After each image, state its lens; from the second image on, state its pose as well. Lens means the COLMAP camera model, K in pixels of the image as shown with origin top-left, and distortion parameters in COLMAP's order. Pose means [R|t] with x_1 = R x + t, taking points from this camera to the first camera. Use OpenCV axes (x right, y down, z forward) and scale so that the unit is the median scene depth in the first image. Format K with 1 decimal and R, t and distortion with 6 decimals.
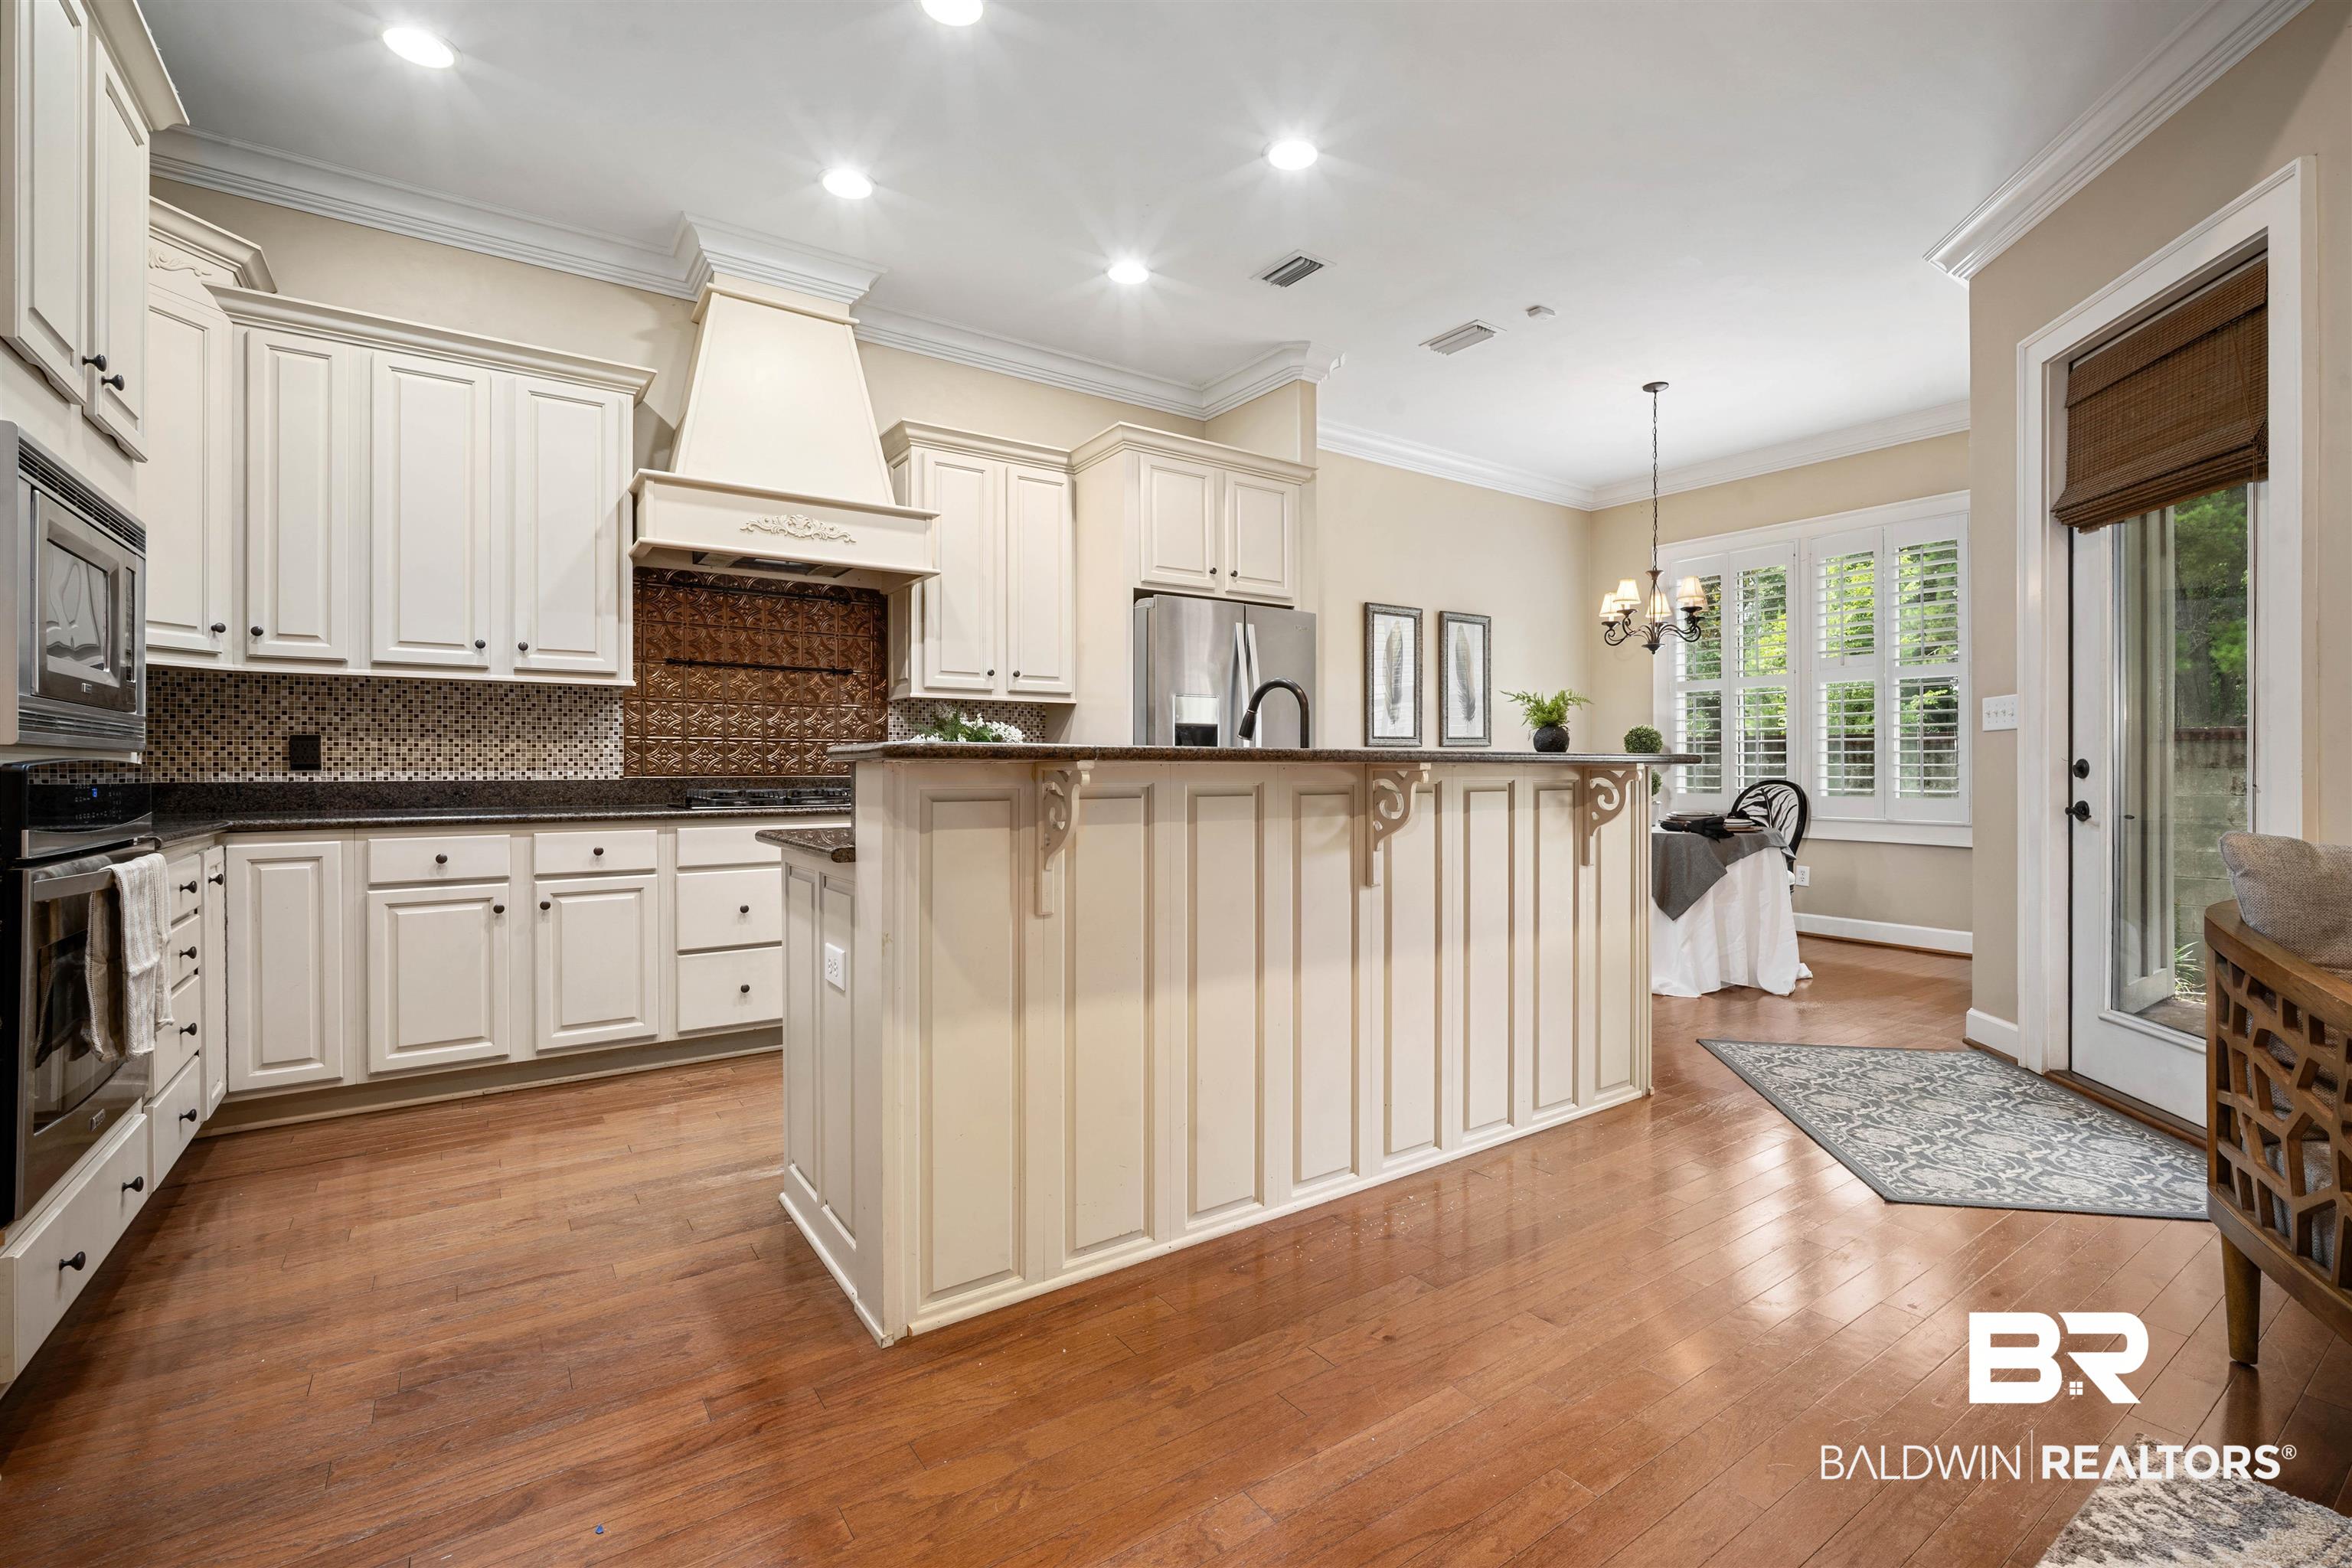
lens RADIAL K [[1037.6, 0, 1195.2], [0, 1037.6, 763.3], [0, 0, 1]] dist [-0.010055, 0.002968]
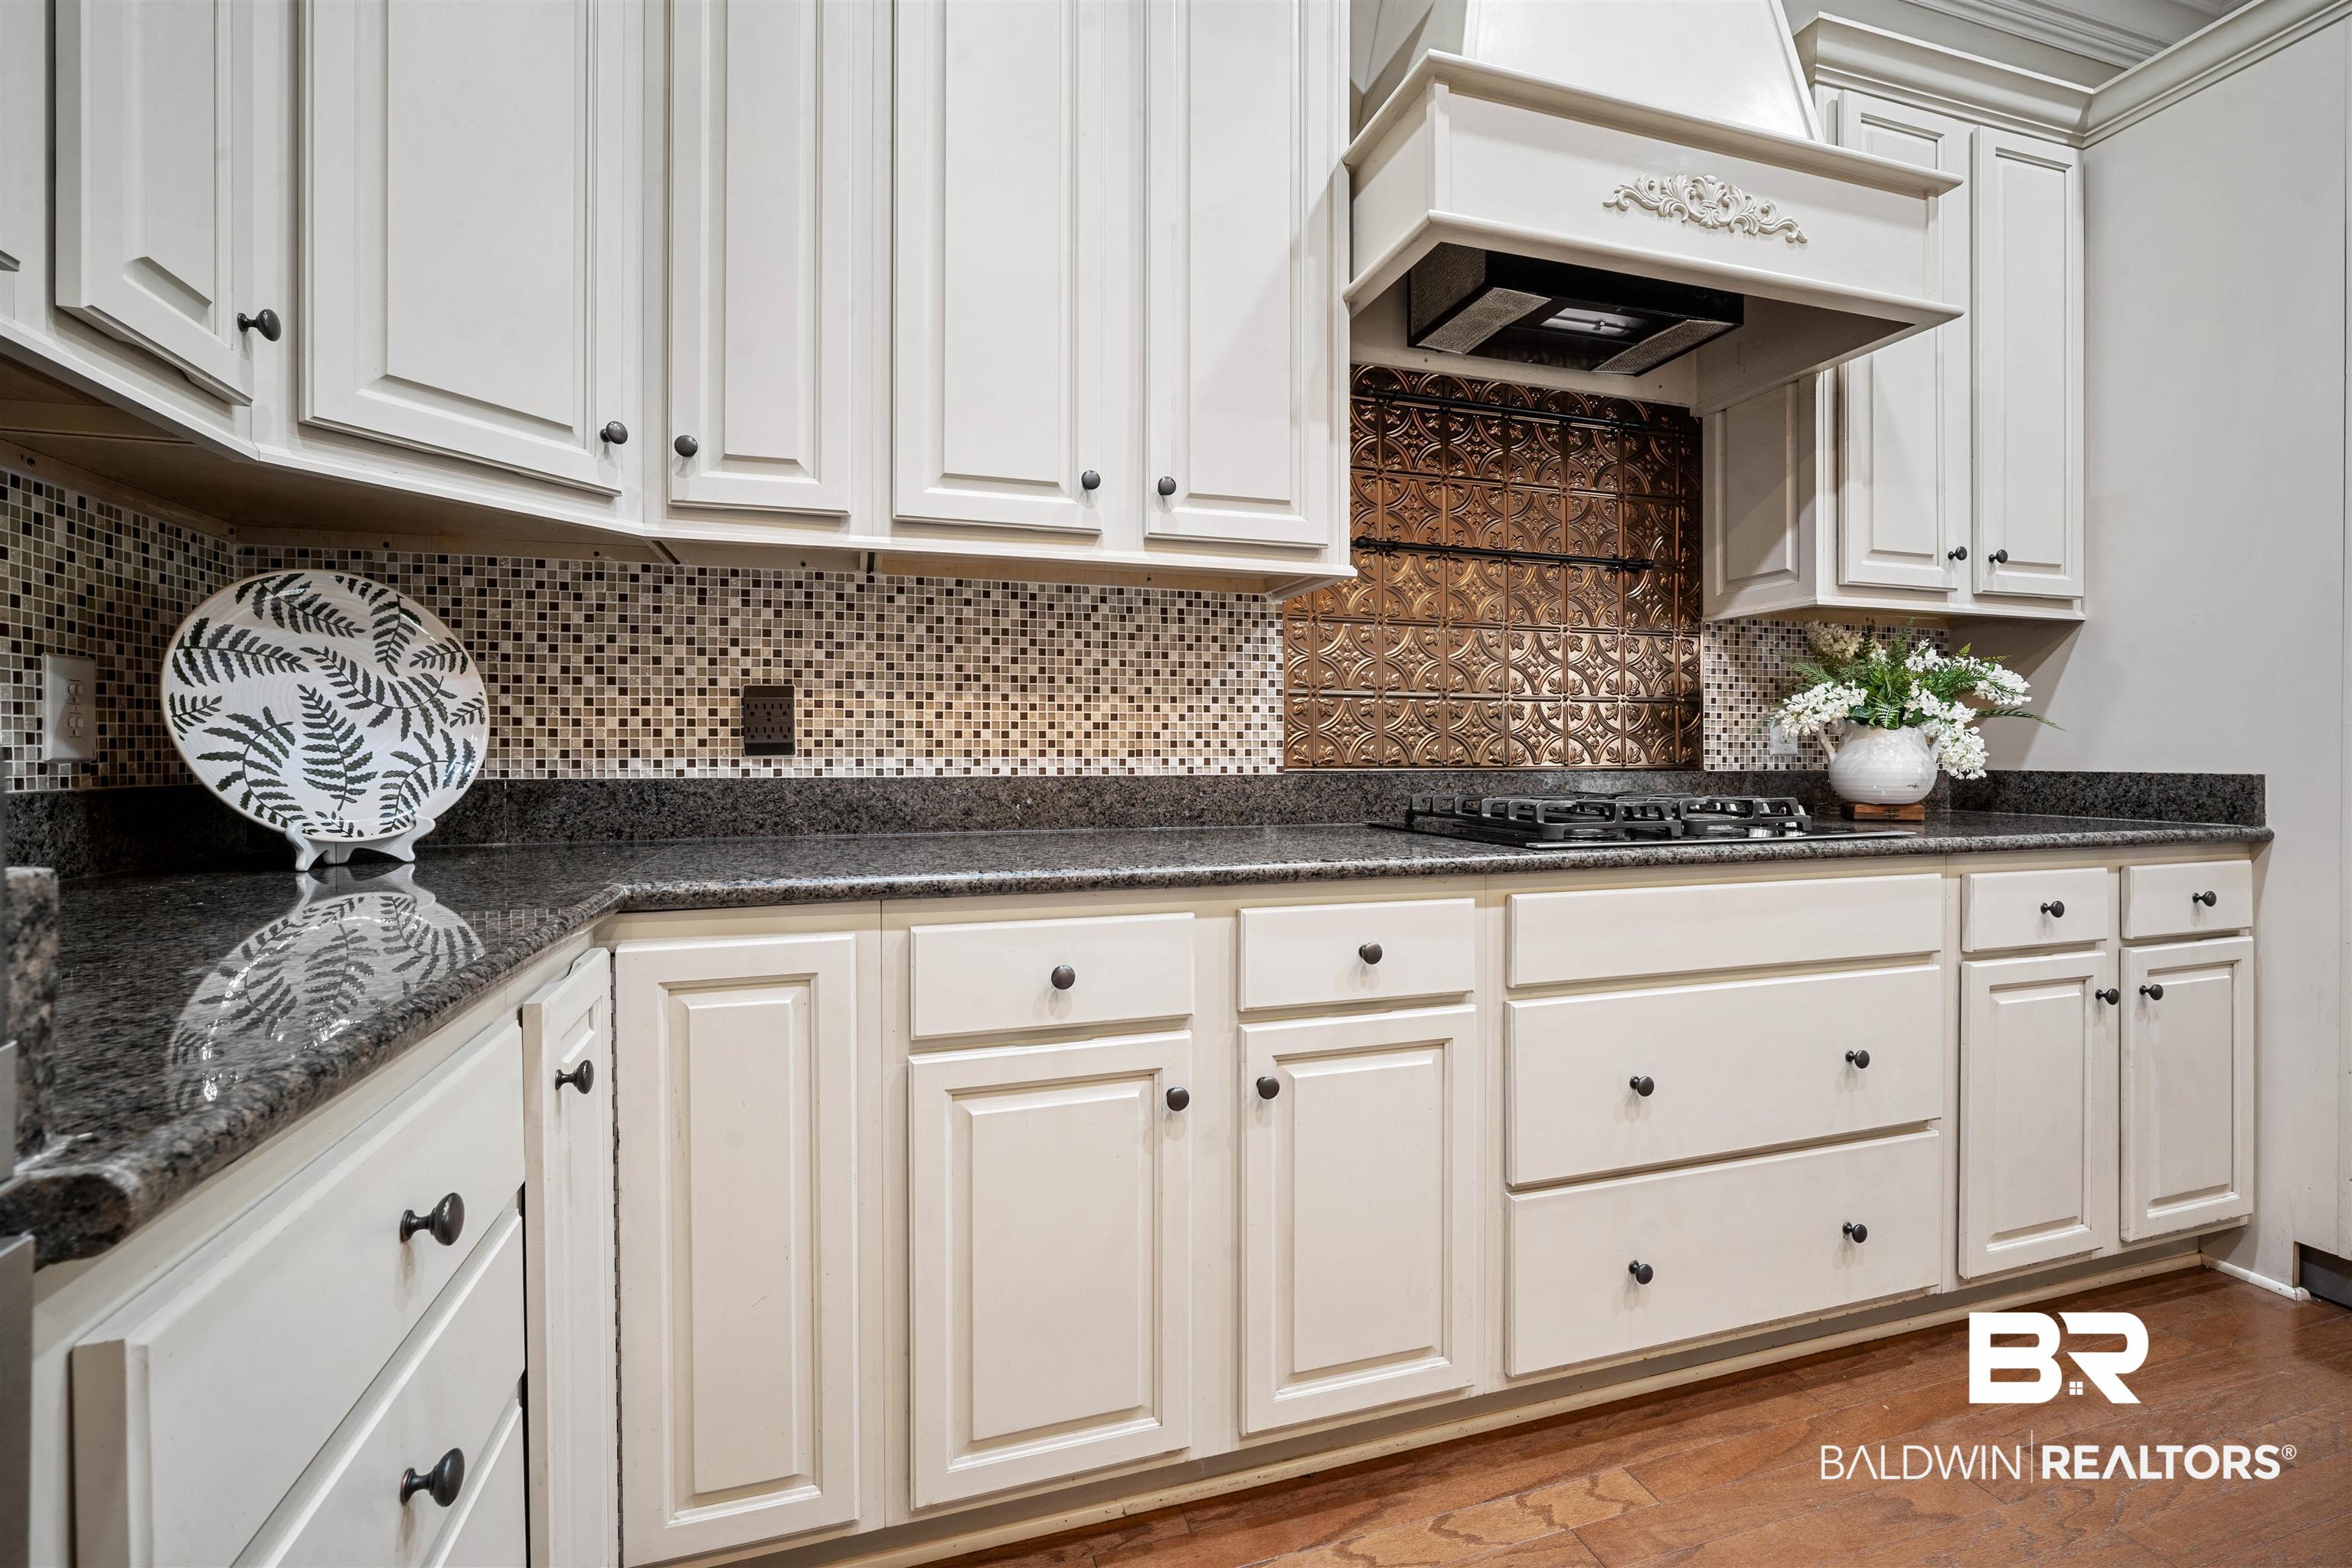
lens RADIAL K [[1037.6, 0, 1200.1], [0, 1037.6, 750.6], [0, 0, 1]] dist [-0.010055, 0.002968]
pose [[0.956414, -0.000260, -0.292015, -0.477966], [0.000221, 1.000000, -0.000165, 0.004335], [0.292015, 0.000093, 0.956414, 0.537543]]
